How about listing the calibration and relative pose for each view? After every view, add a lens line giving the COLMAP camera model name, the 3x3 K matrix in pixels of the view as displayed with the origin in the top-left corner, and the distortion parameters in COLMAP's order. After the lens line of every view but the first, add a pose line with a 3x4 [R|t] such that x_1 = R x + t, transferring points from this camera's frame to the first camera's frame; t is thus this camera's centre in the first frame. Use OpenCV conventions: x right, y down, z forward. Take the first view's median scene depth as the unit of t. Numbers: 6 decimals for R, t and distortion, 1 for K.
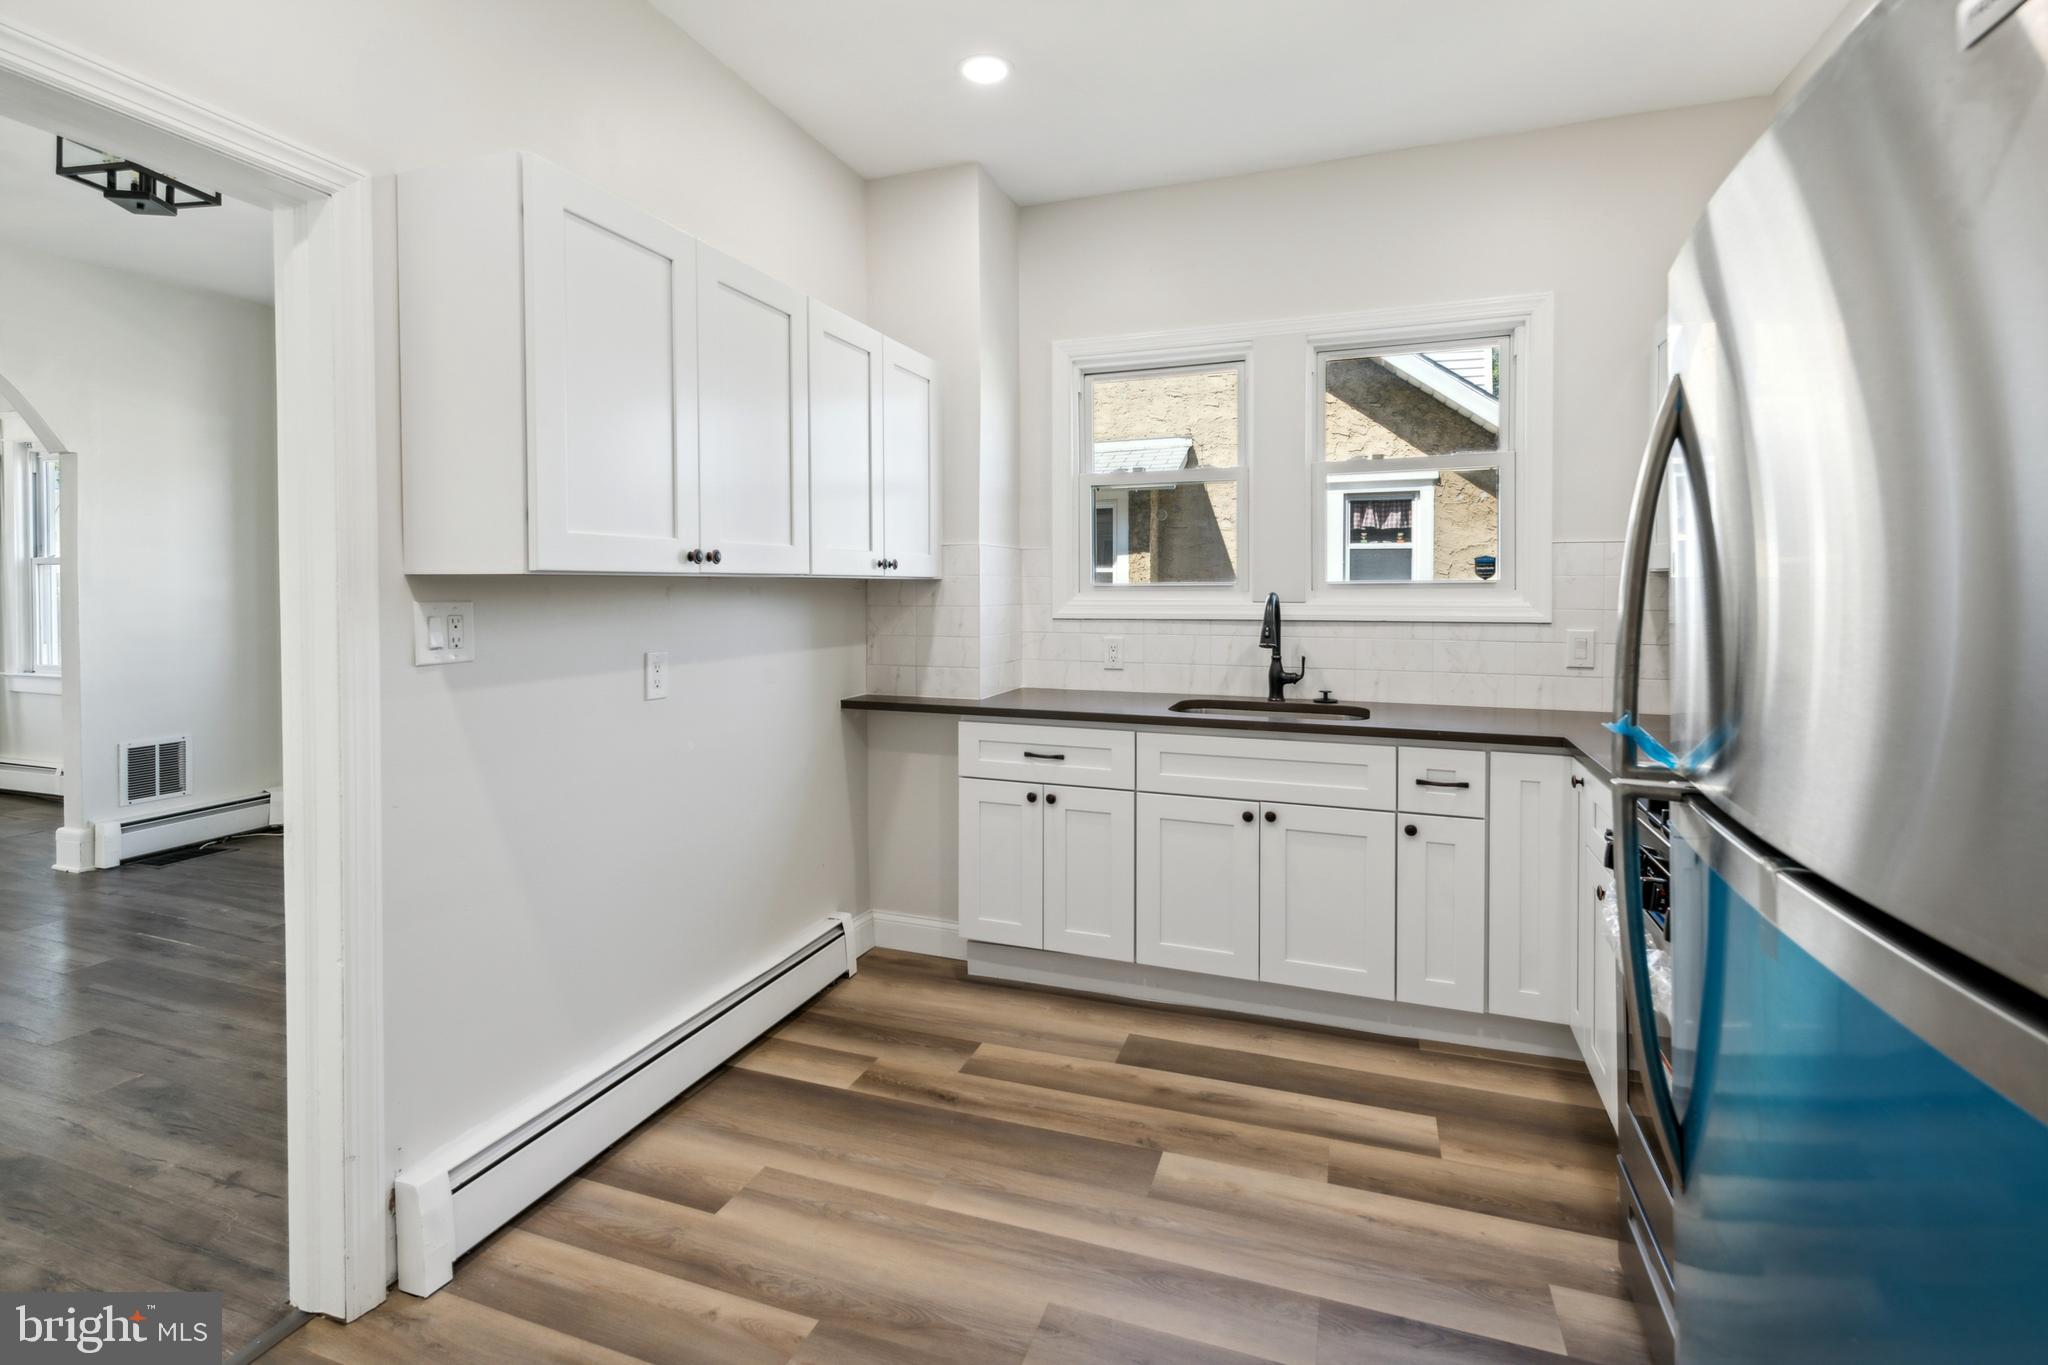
lens RADIAL K [[975.7, 0, 1017.3], [0, 975.7, 594.7], [0, 0, 1]] dist [0.014150, -0.000839]
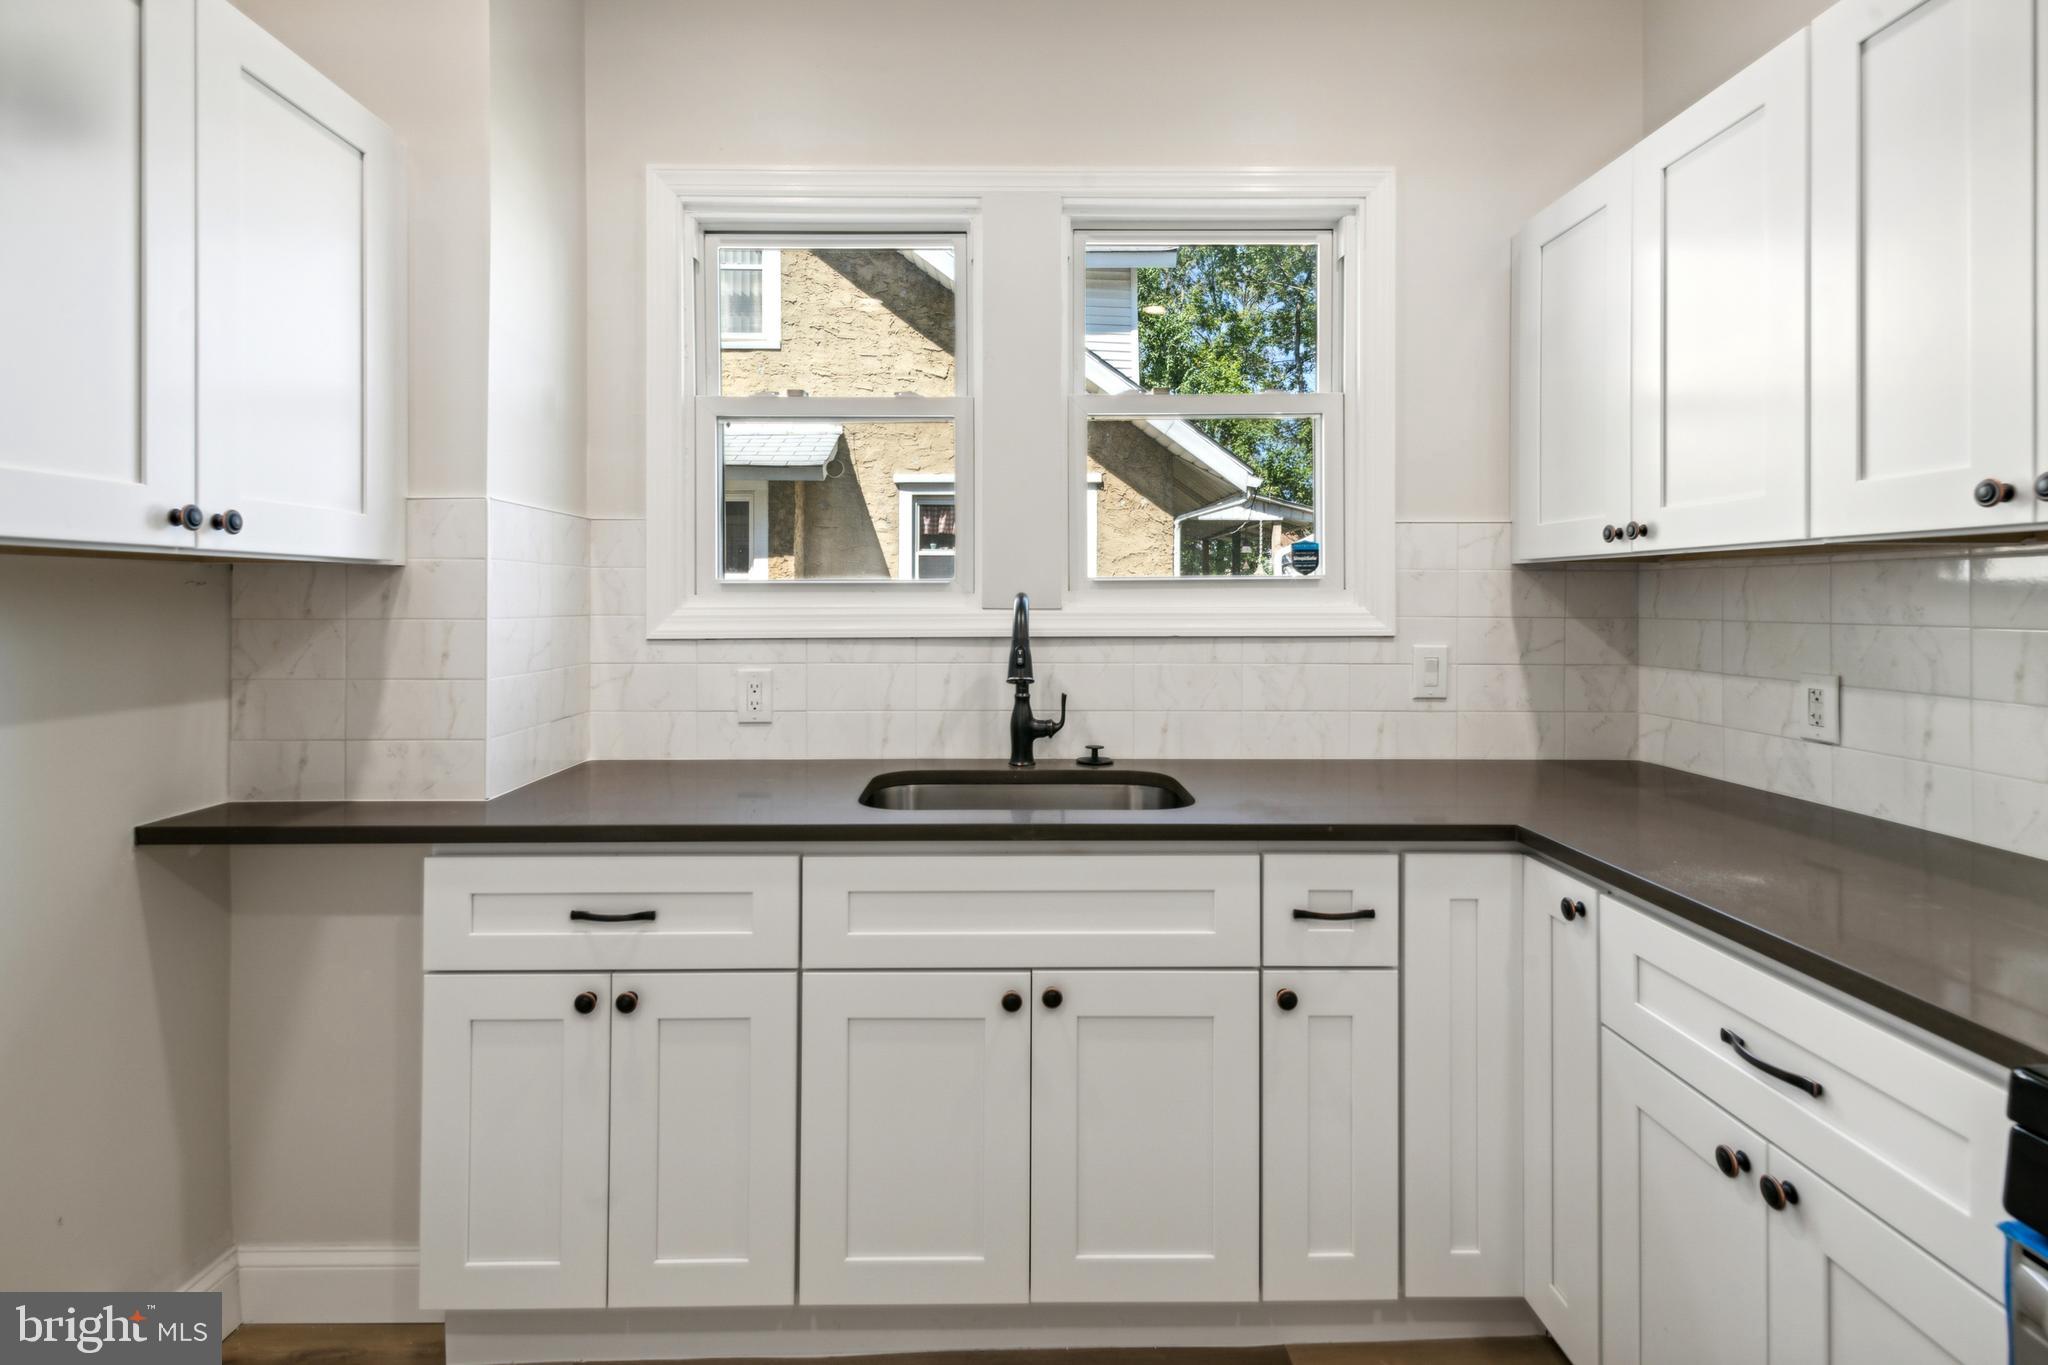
lens RADIAL K [[975.7, 0, 1017.3], [0, 975.7, 594.7], [0, 0, 1]] dist [0.014150, -0.000839]
pose [[0.933349, 0.001420, 0.358967, 0.037186], [0.003347, 0.999914, -0.012658, 0.006662], [-0.358954, 0.013016, 0.933264, 0.417734]]
